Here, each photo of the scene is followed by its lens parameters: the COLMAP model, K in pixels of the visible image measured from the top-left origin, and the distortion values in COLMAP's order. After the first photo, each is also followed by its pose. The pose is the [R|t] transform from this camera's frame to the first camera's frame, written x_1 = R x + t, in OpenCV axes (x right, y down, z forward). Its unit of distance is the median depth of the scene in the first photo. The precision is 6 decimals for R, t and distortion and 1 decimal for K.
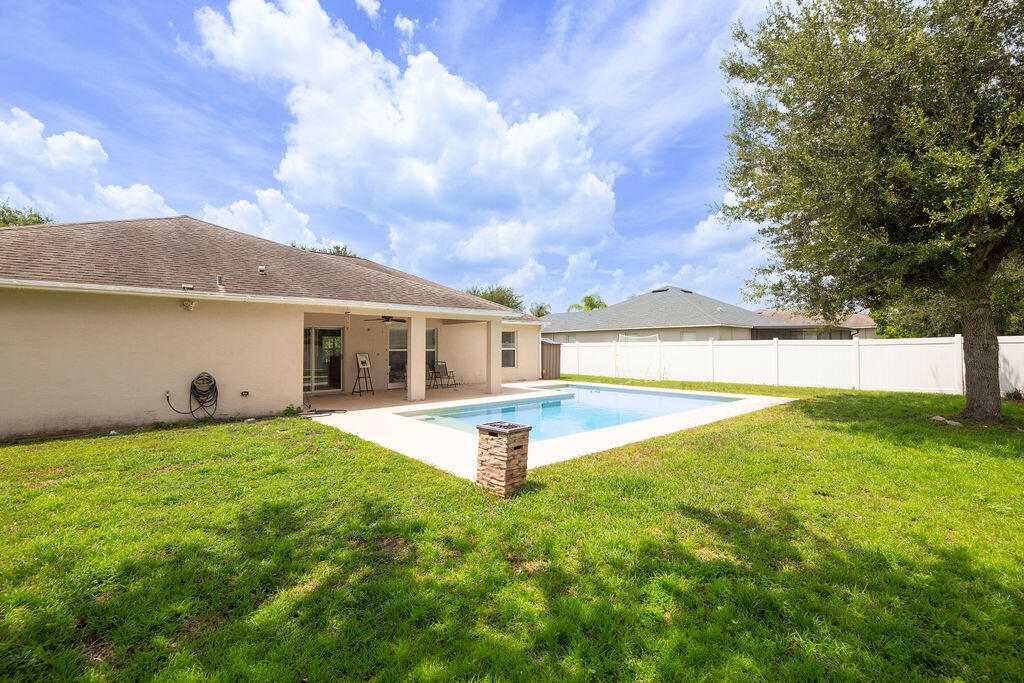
lens RADIAL K [[443.4, 0, 509.1], [0, 443.4, 346.2], [0, 0, 1]] dist [-0.000723, -0.001071]
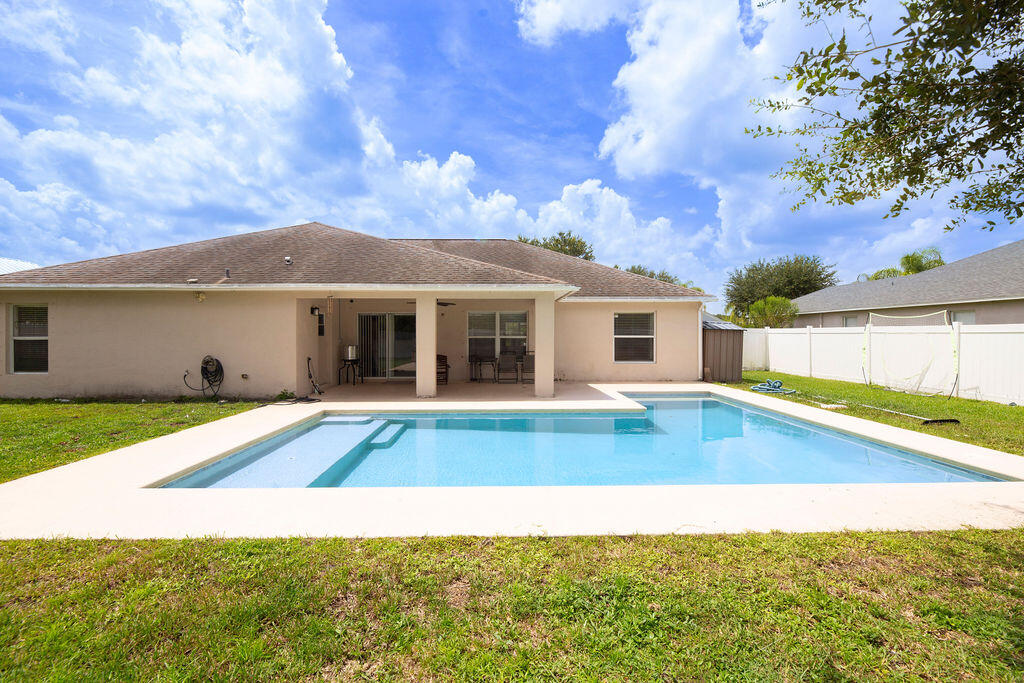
lens RADIAL K [[443.4, 0, 495.8], [0, 443.4, 335.2], [0, 0, 1]] dist [-0.000723, -0.001071]
pose [[0.769669, 0.006233, -0.638413, 0.276876], [-0.001473, 0.999967, 0.007986, -0.001366], [0.638441, -0.005206, 0.769653, 0.276937]]
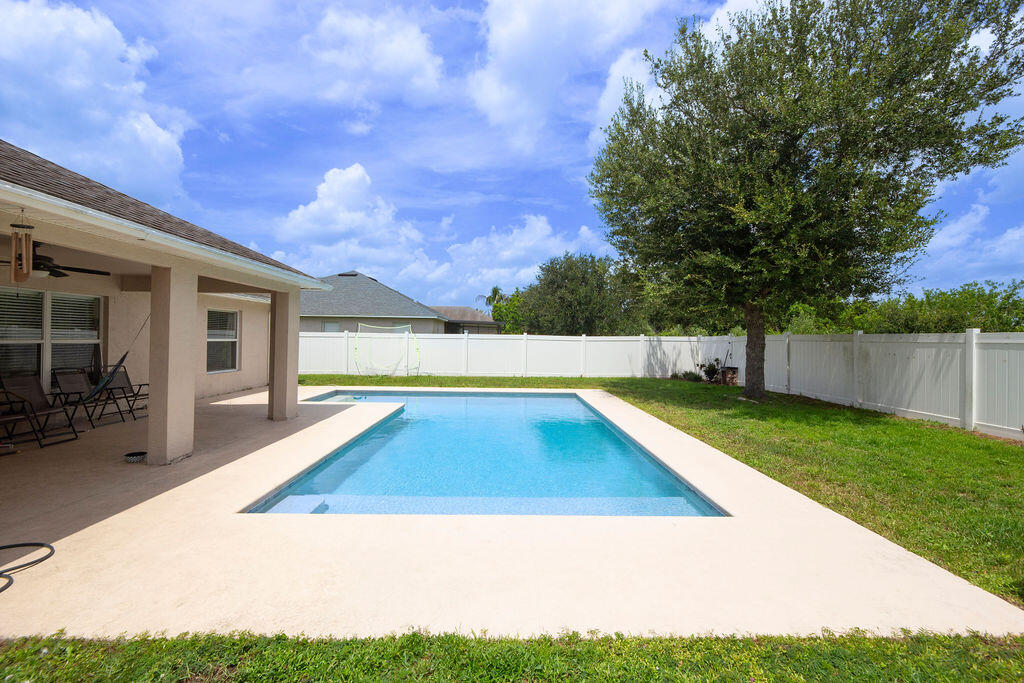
lens RADIAL K [[443.4, 0, 513.5], [0, 443.4, 333.4], [0, 0, 1]] dist [-0.000723, -0.001071]
pose [[0.627426, 0.021195, 0.778388, -0.202630], [-0.014097, 0.999775, -0.015860, 0.000874], [-0.778549, -0.001022, 0.627584, 0.279693]]
